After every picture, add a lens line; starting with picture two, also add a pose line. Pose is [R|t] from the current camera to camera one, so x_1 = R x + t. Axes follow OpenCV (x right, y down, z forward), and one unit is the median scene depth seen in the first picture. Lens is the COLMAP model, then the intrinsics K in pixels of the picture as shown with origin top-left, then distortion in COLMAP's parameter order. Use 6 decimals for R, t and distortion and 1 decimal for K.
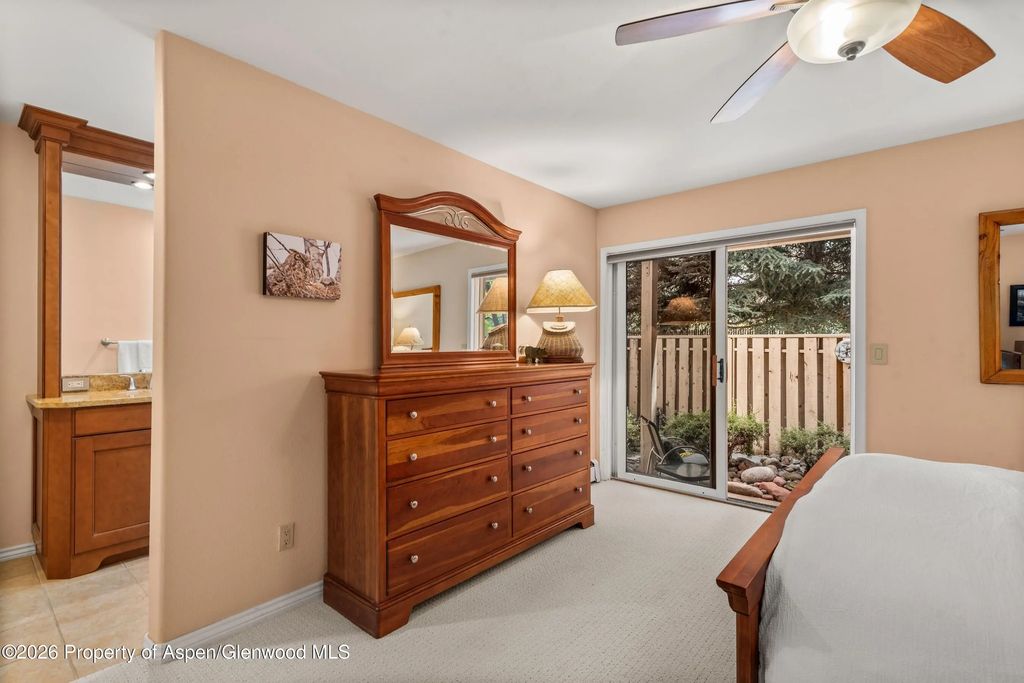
lens RADIAL K [[481.7, 0, 513.1], [0, 481.7, 342.8], [0, 0, 1]] dist [0.018496, -0.005158]
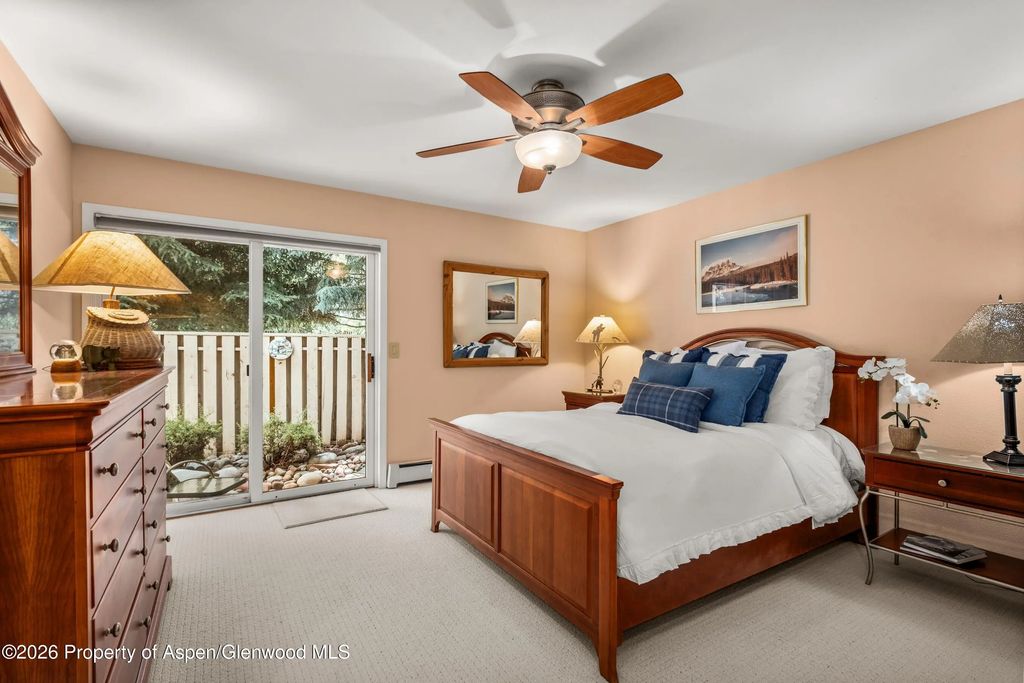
lens RADIAL K [[481.7, 0, 501.6], [0, 481.7, 342.7], [0, 0, 1]] dist [0.018496, -0.005158]
pose [[0.308403, 0.004203, 0.951246, -0.231150], [-0.008411, 0.999963, -0.001691, 0.000563], [-0.951219, -0.007479, 0.308427, 0.165946]]
